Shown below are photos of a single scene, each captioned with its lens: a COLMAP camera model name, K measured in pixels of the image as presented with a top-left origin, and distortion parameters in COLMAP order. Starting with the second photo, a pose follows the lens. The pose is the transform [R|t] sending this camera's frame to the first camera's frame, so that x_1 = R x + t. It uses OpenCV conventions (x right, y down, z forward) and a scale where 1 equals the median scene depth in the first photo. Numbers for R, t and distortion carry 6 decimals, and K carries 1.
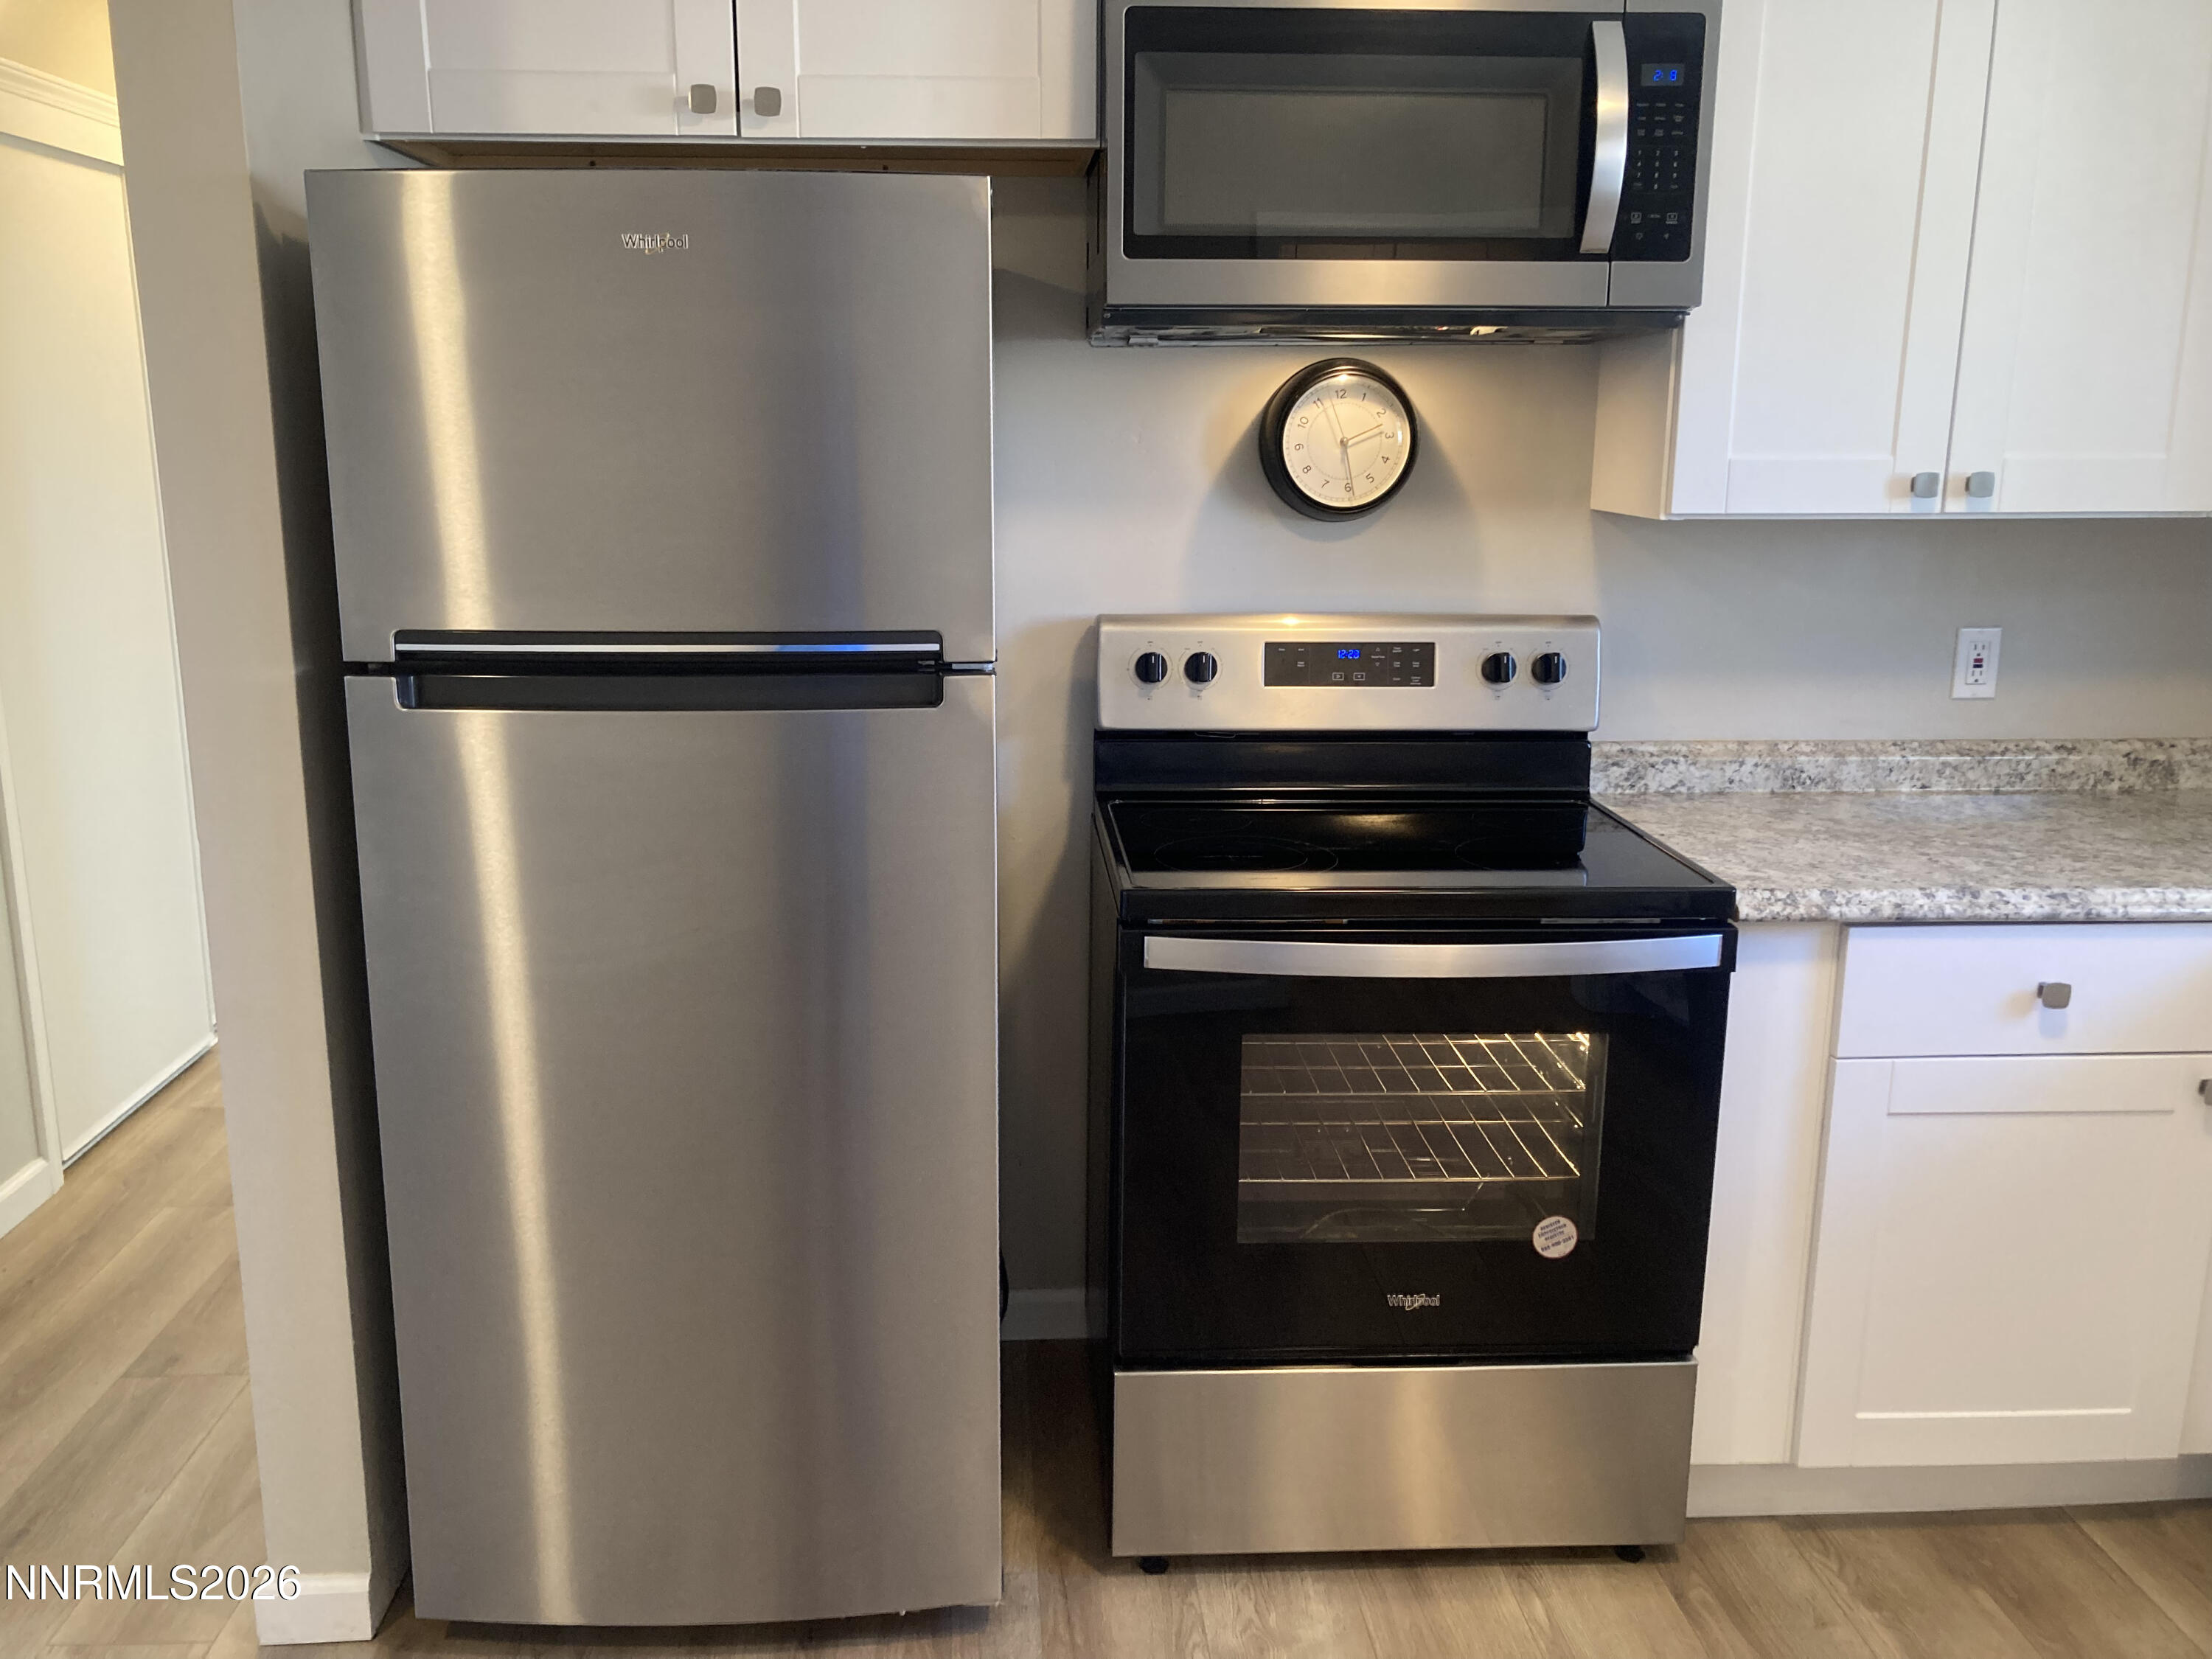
lens RADIAL K [[1820.9, 0, 1100.5], [0, 1820.9, 808.7], [0, 0, 1]] dist [0.018937, -0.012005]
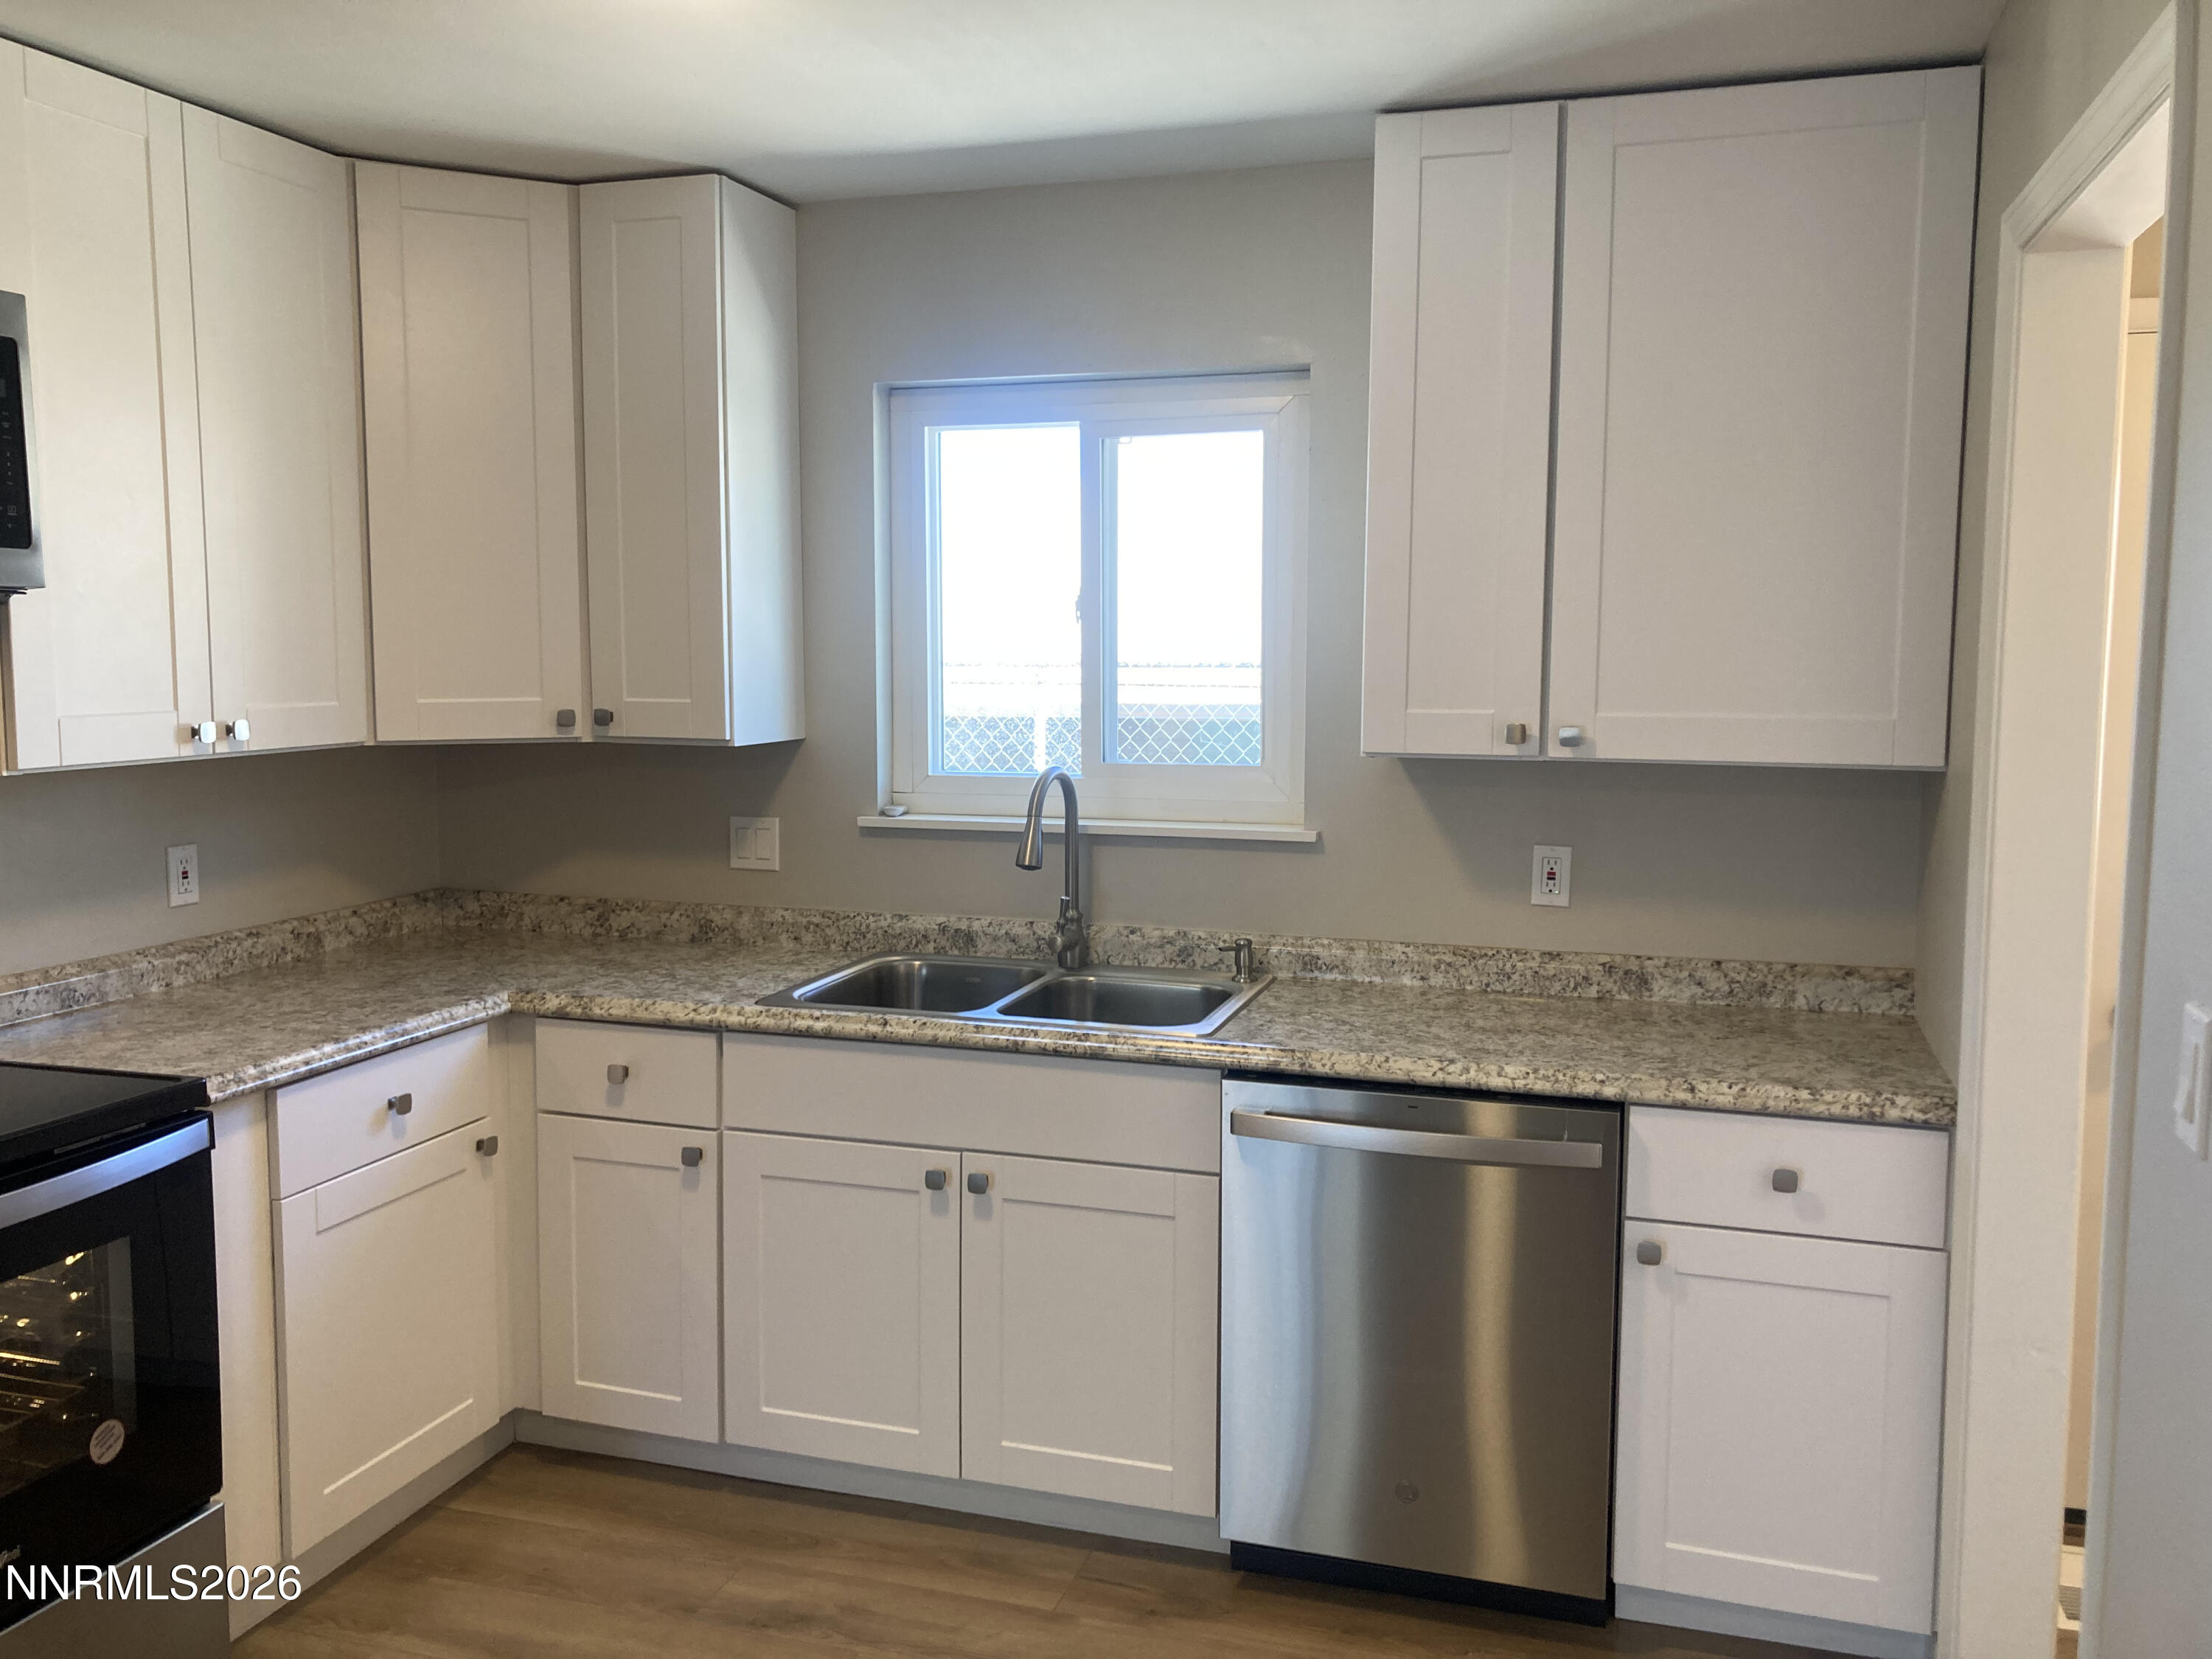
lens RADIAL K [[1820.9, 0, 1083.5], [0, 1820.9, 810.9], [0, 0, 1]] dist [0.018937, -0.012005]
pose [[0.357008, -0.091633, 0.929596, -0.417286], [0.195713, 0.980426, 0.021480, -0.031585], [-0.913369, 0.174265, 0.367953, 0.016297]]
